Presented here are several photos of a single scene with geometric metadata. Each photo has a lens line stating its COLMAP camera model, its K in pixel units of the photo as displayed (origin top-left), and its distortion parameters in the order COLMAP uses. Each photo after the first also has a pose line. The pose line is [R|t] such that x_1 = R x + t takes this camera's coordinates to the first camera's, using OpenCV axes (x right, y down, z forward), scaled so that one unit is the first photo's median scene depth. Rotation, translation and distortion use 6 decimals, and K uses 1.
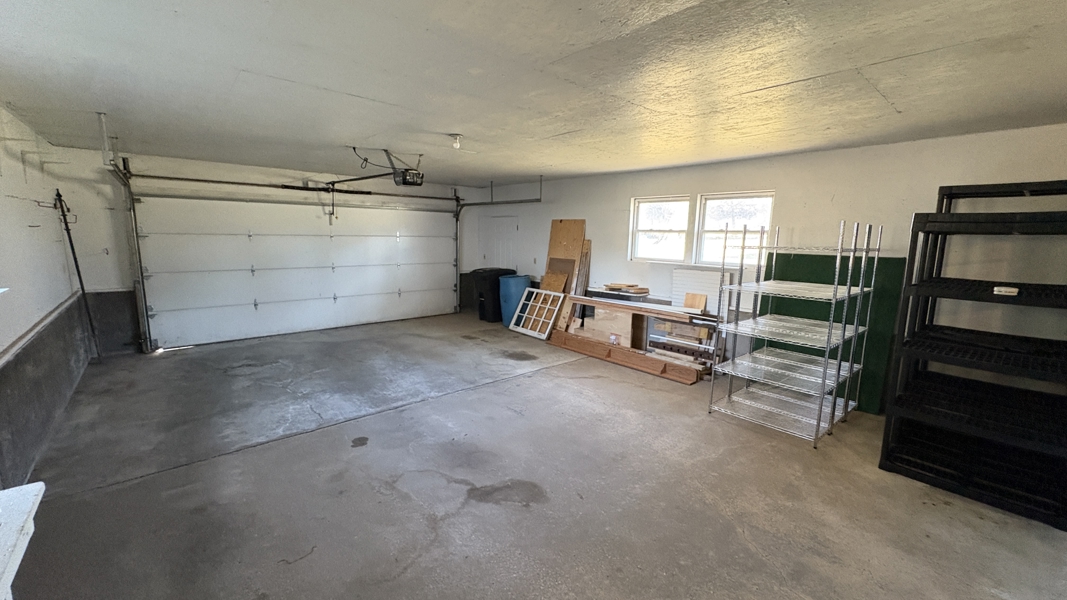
lens RADIAL K [[423.5, 0, 534.7], [0, 423.5, 297.9], [0, 0, 1]] dist [-0.001080, -0.000512]
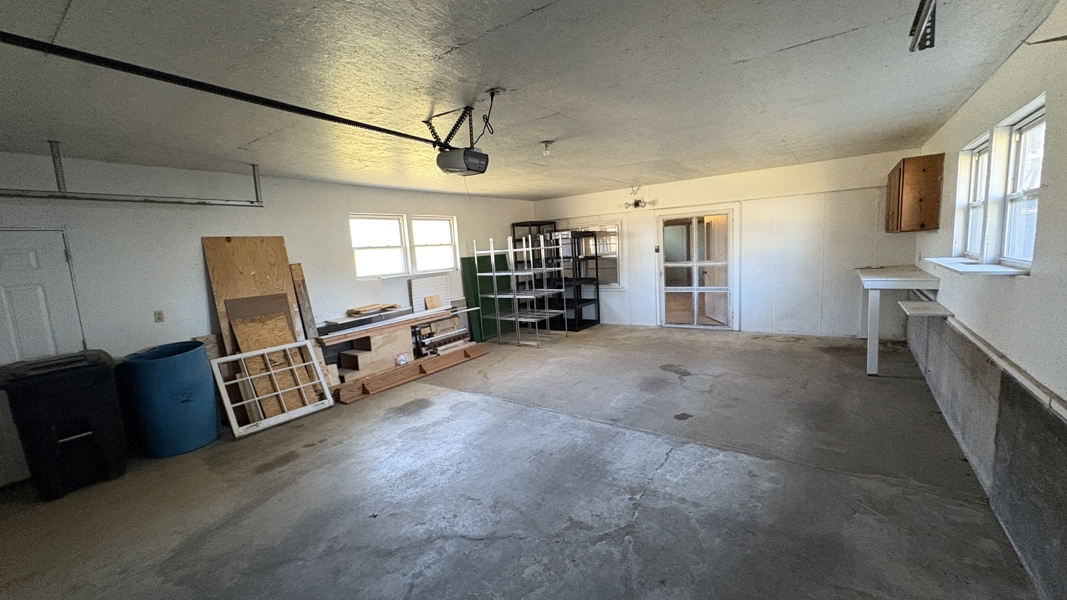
lens RADIAL K [[423.5, 0, 534.8], [0, 423.5, 301.5], [0, 0, 1]] dist [-0.001080, -0.000512]
pose [[-0.227930, -0.130364, 0.964911, -0.997055], [0.201464, 0.963237, 0.177728, -0.174662], [-0.952607, 0.234904, -0.193287, 1.102511]]
